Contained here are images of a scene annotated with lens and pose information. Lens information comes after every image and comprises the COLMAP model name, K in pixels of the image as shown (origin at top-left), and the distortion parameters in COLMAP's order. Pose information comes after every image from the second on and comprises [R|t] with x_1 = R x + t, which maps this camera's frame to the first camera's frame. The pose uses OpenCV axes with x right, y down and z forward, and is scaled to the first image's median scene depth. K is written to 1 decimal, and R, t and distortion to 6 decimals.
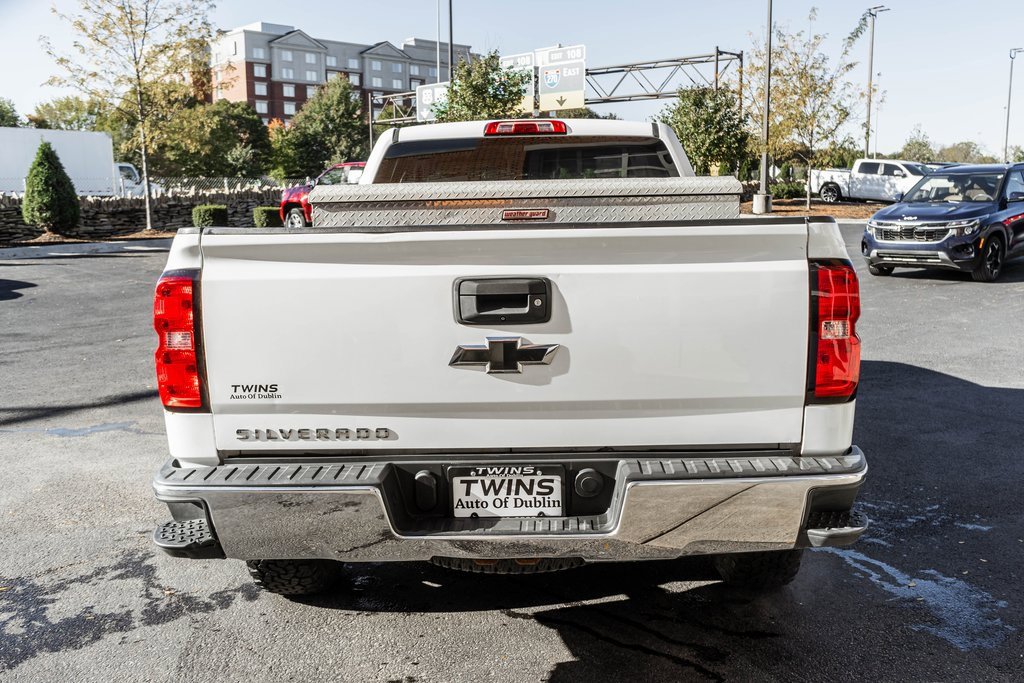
lens RADIAL K [[922.1, 0, 553.2], [0, 922.1, 360.4], [0, 0, 1]] dist [-0.018167, 0.012655]
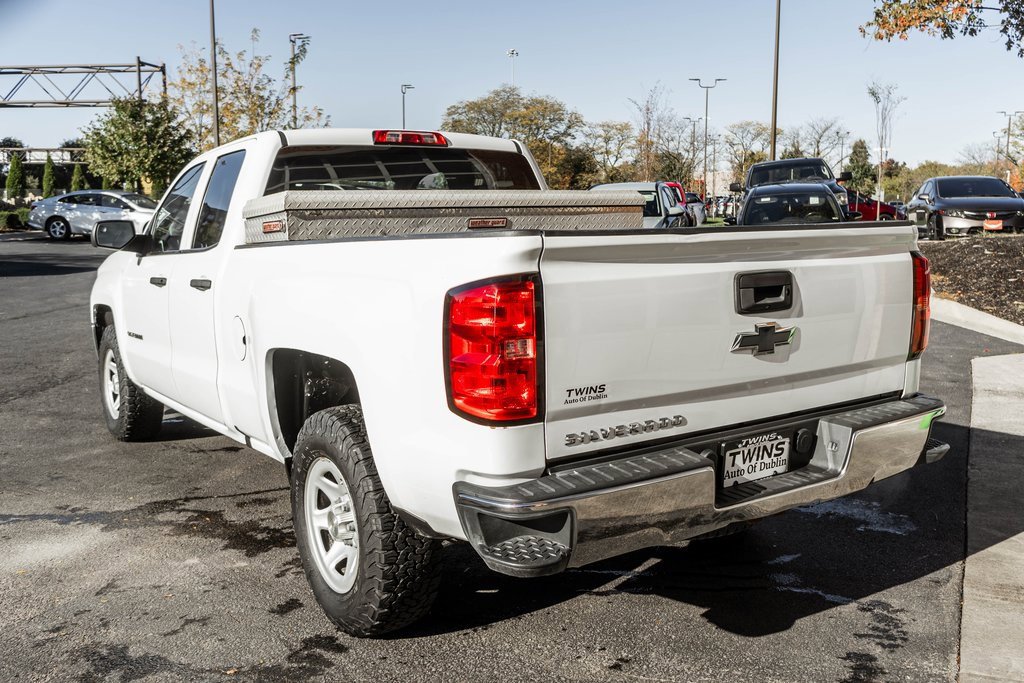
lens RADIAL K [[922.1, 0, 495.0], [0, 922.1, 366.1], [0, 0, 1]] dist [-0.018167, 0.012655]
pose [[0.816254, -0.085684, 0.571304, -0.967555], [0.093961, 0.995462, 0.015050, -0.020346], [-0.570001, 0.041396, 0.820601, 0.234915]]
